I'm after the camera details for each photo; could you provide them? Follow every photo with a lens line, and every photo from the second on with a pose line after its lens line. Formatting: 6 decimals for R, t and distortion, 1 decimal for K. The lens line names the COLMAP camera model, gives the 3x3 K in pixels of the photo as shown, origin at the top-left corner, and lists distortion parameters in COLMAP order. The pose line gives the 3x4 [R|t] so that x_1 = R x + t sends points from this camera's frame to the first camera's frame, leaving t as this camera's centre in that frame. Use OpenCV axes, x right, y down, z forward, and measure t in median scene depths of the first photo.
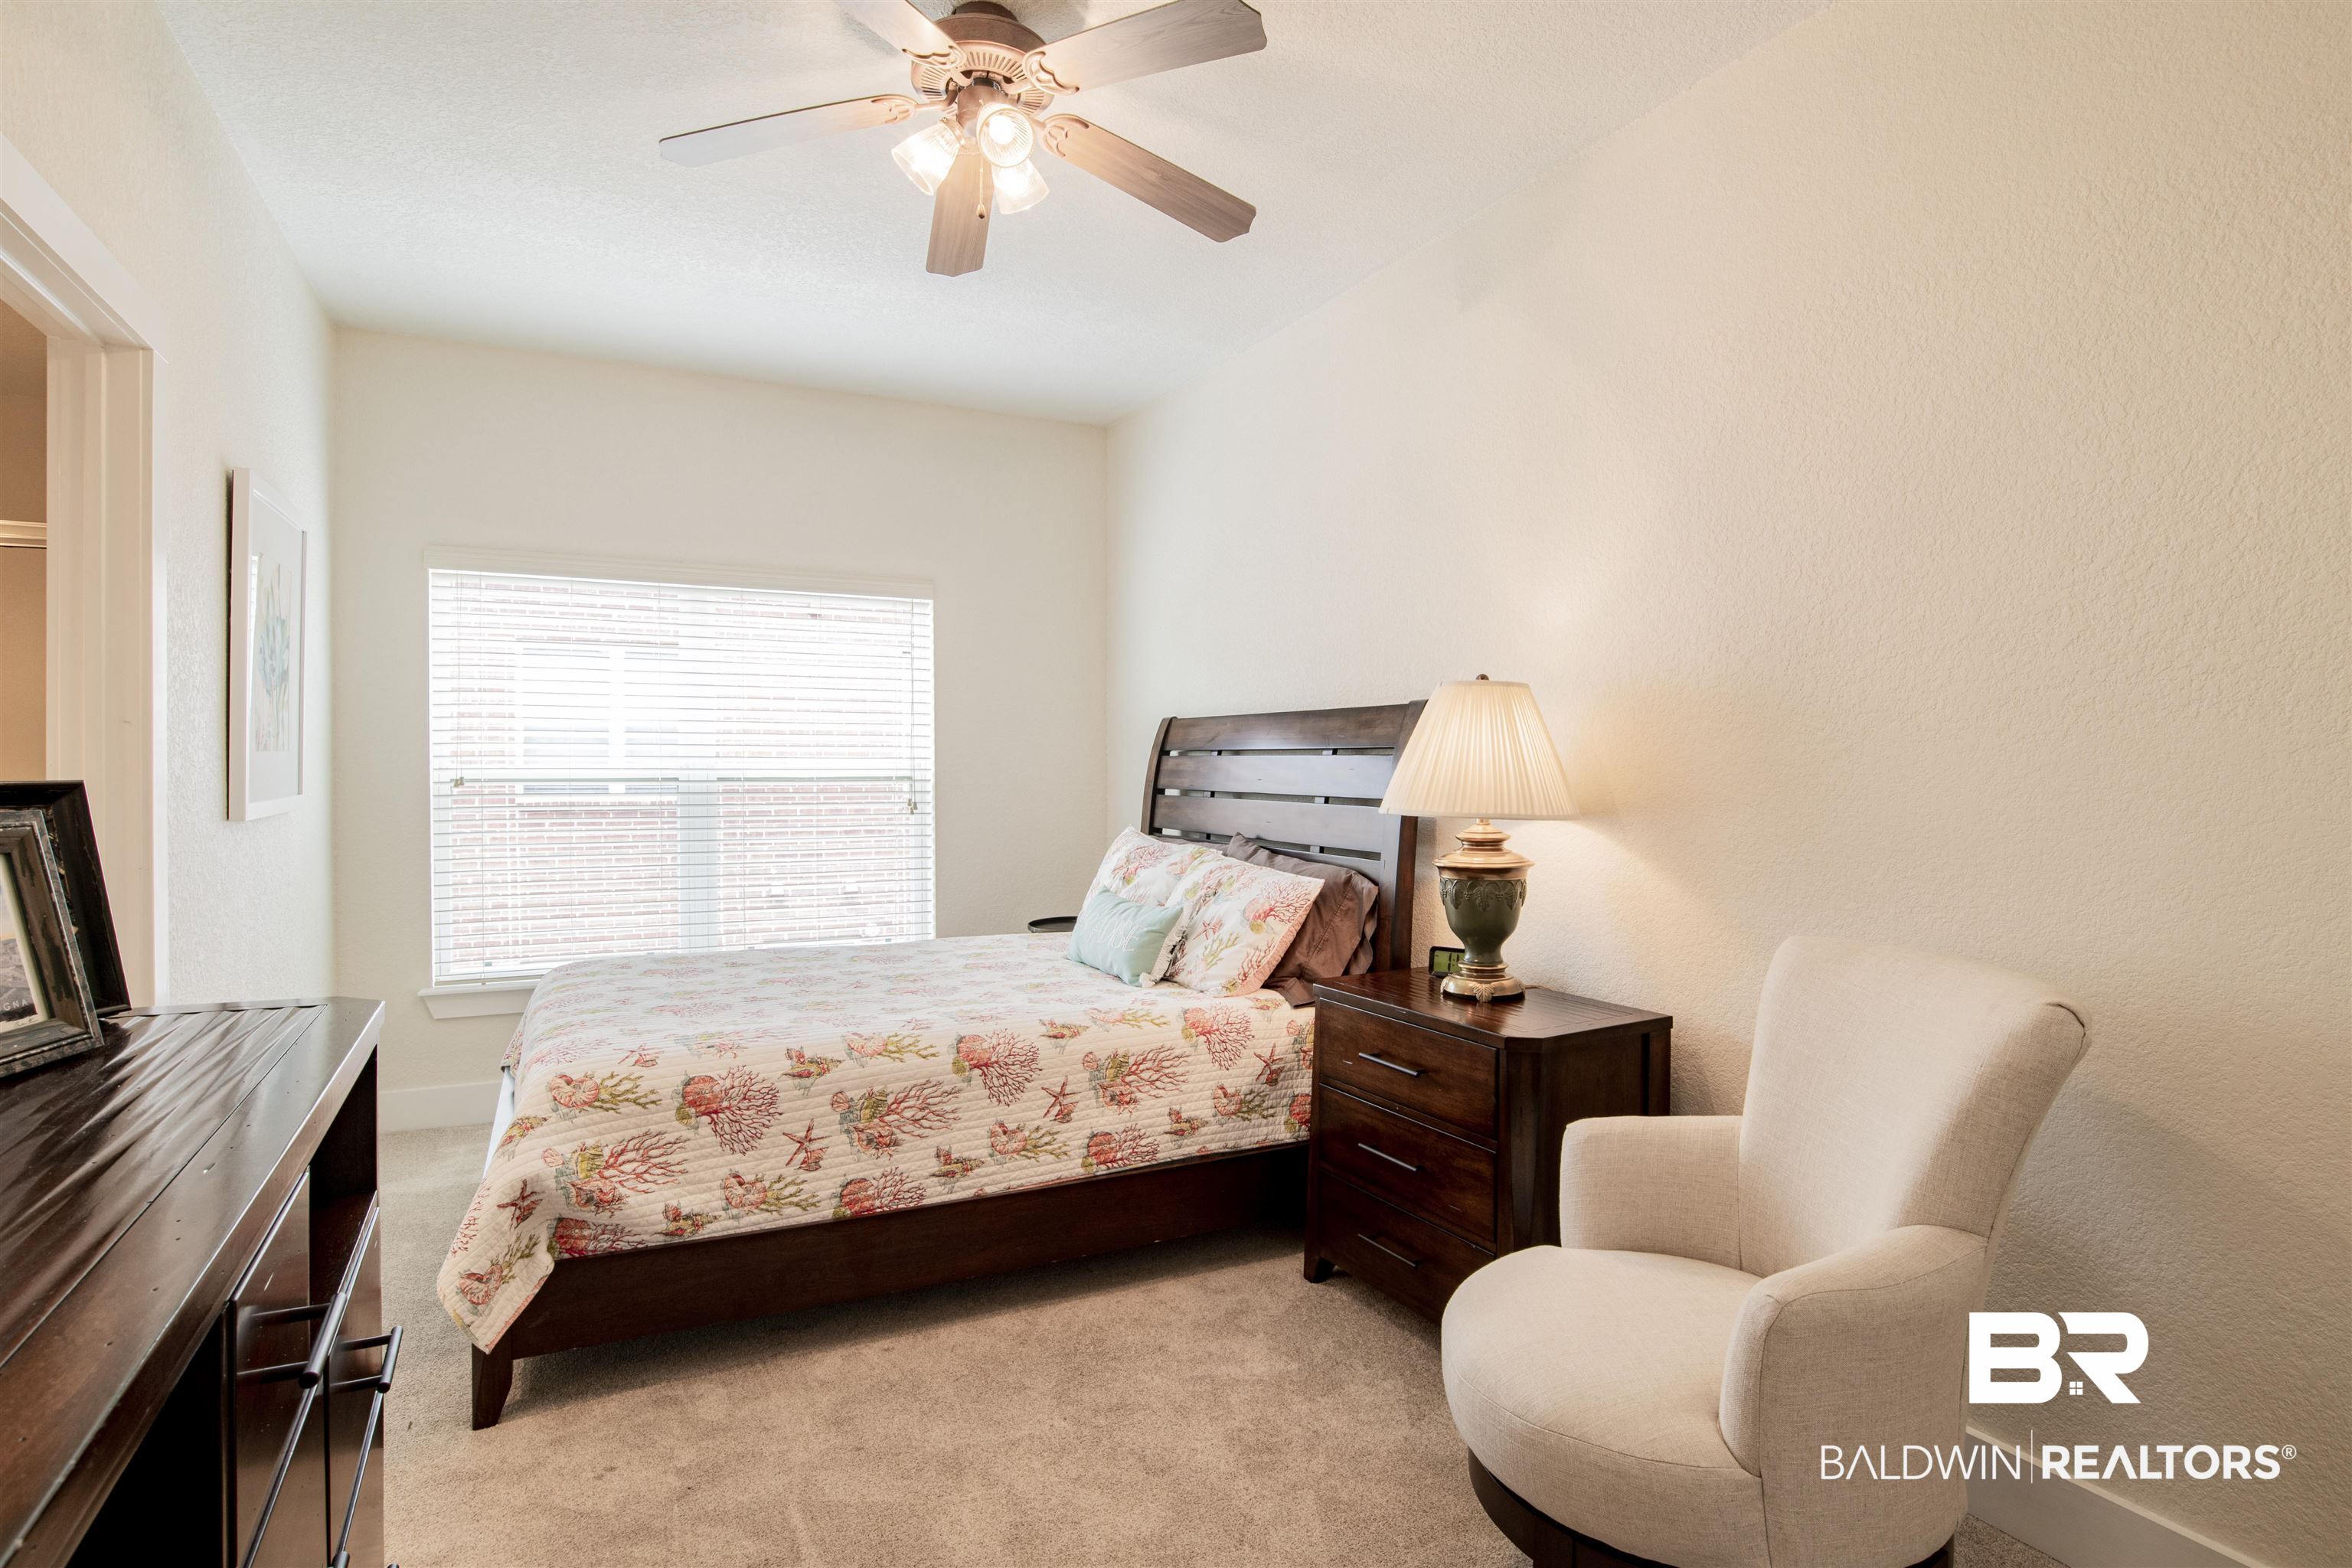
lens RADIAL K [[1206.9, 0, 1187.5], [0, 1206.9, 775.4], [0, 0, 1]] dist [-0.063263, 0.024555]
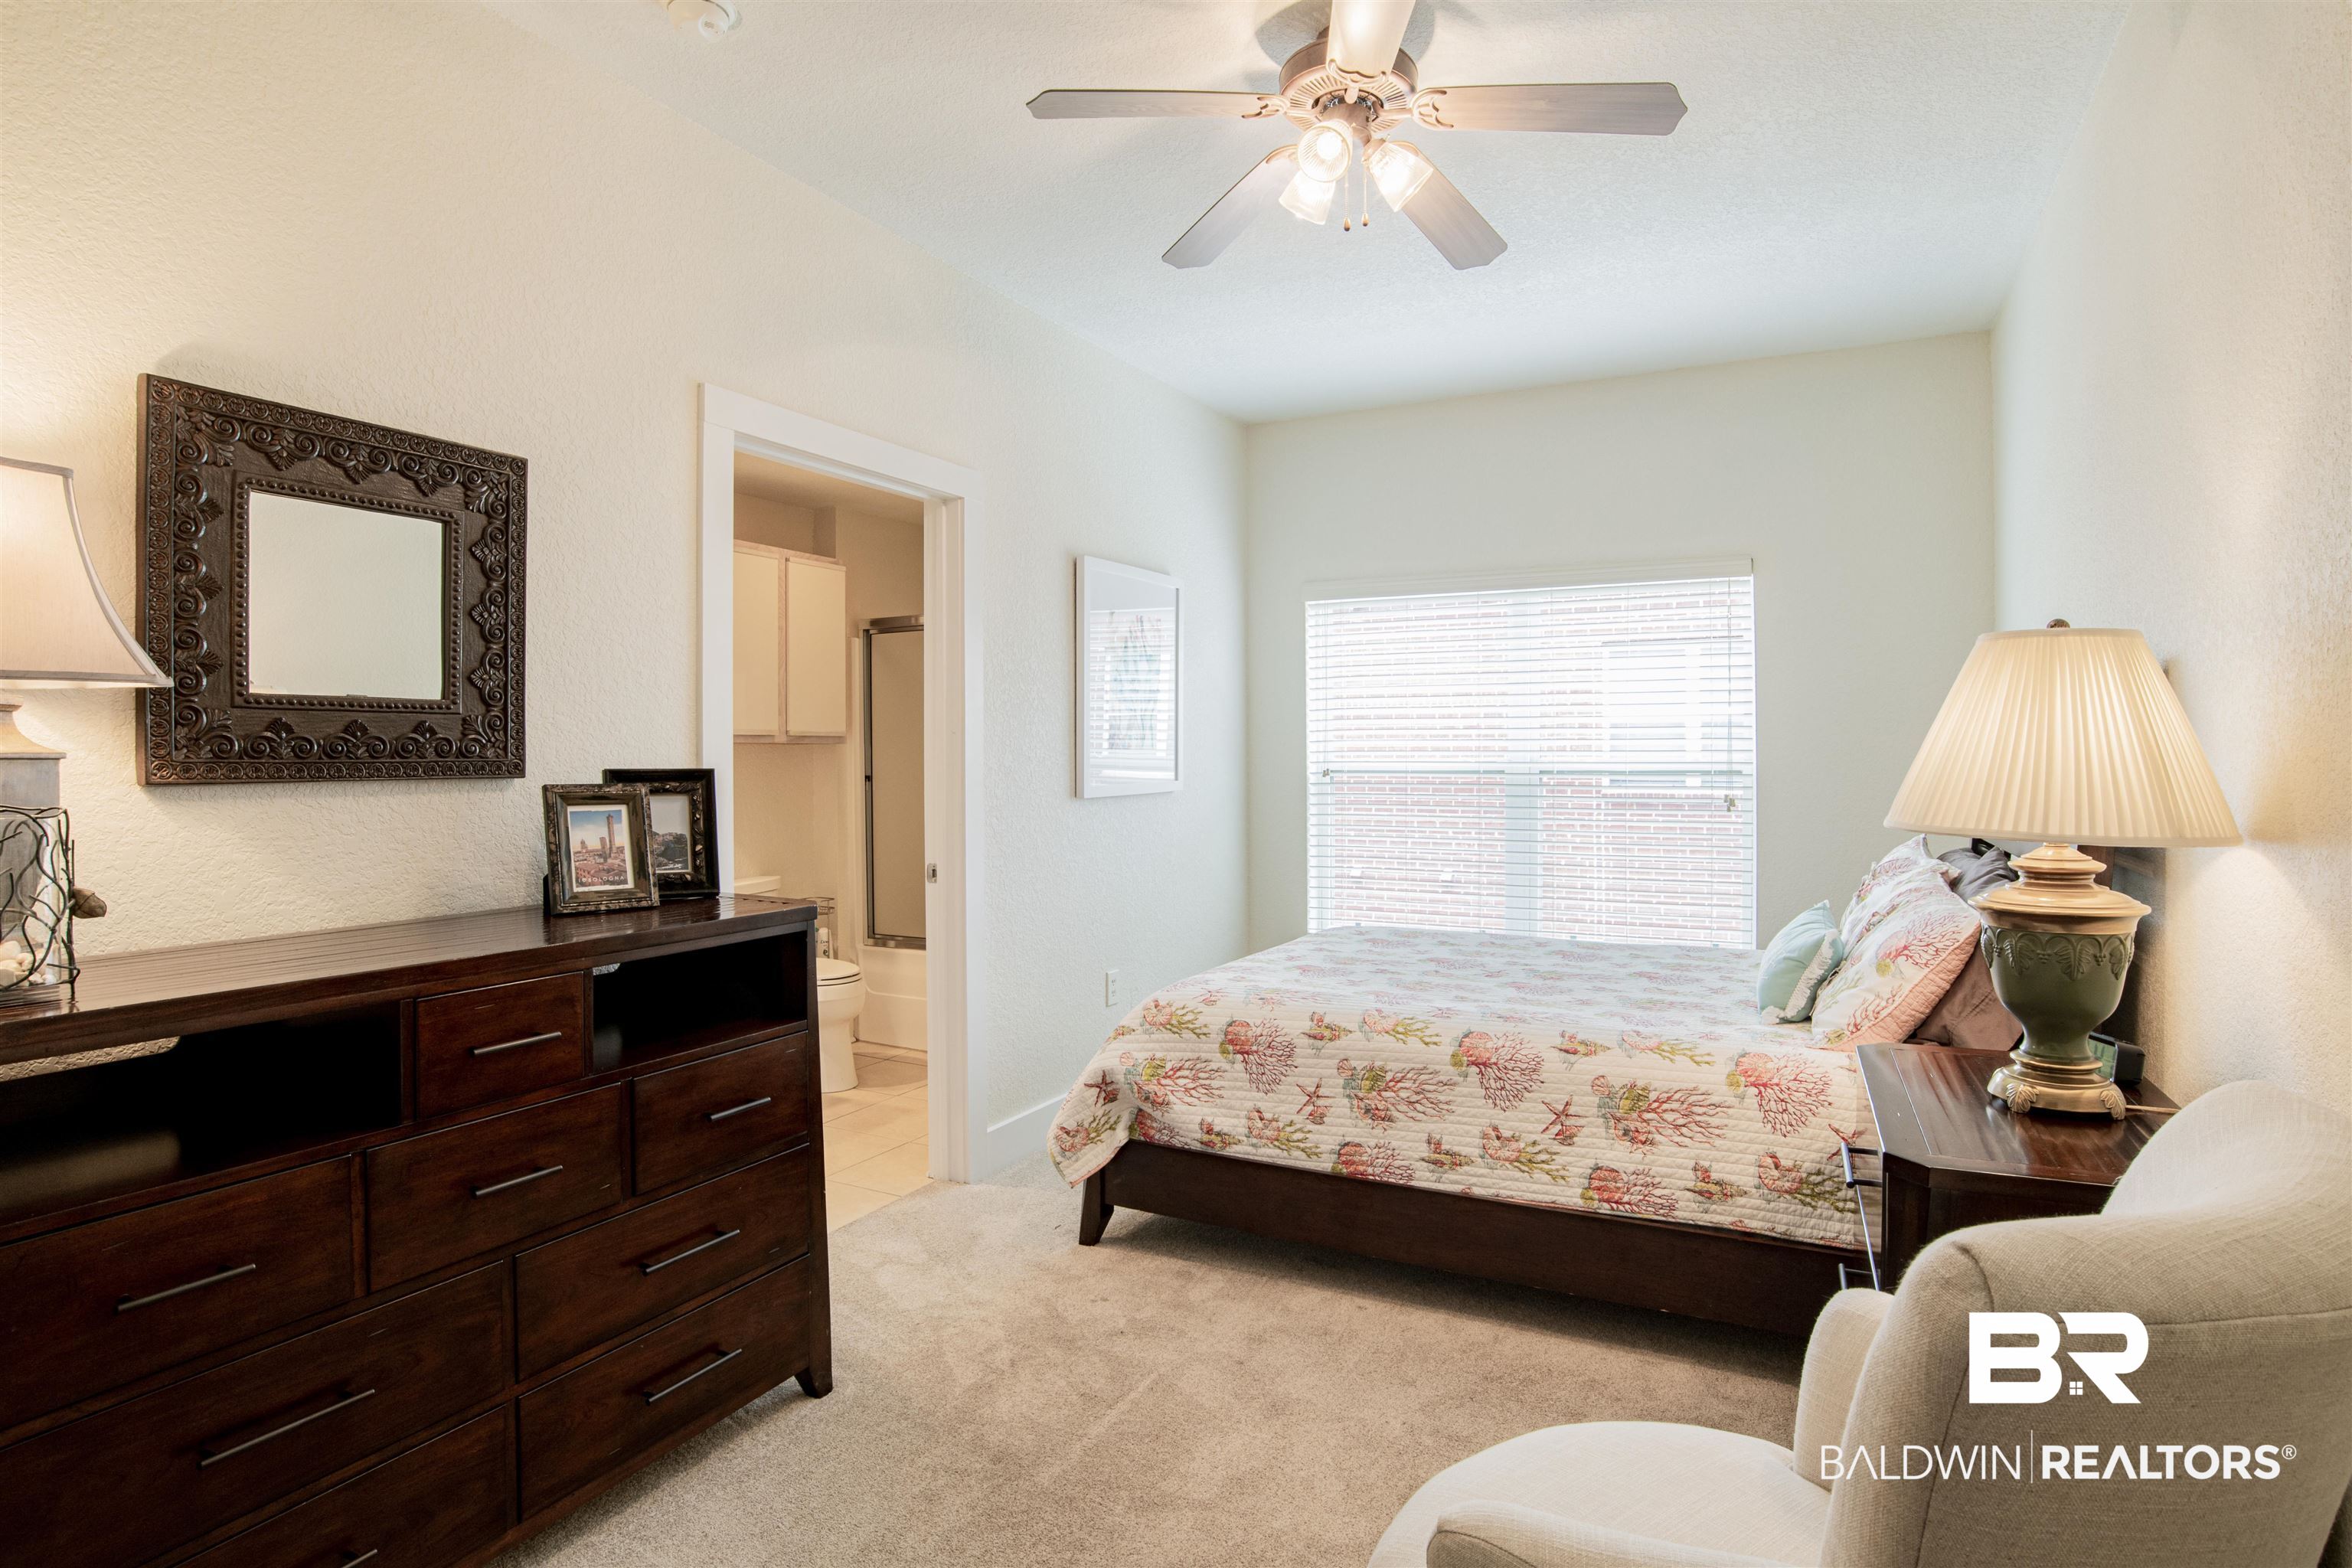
lens RADIAL K [[1206.9, 0, 1187.5], [0, 1206.9, 775.4], [0, 0, 1]] dist [-0.063263, 0.024555]
pose [[0.579944, 0.008500, -0.814612, 0.492448], [-0.004341, 0.999964, 0.007344, -0.001205], [0.814645, -0.000723, 0.579960, 0.236971]]
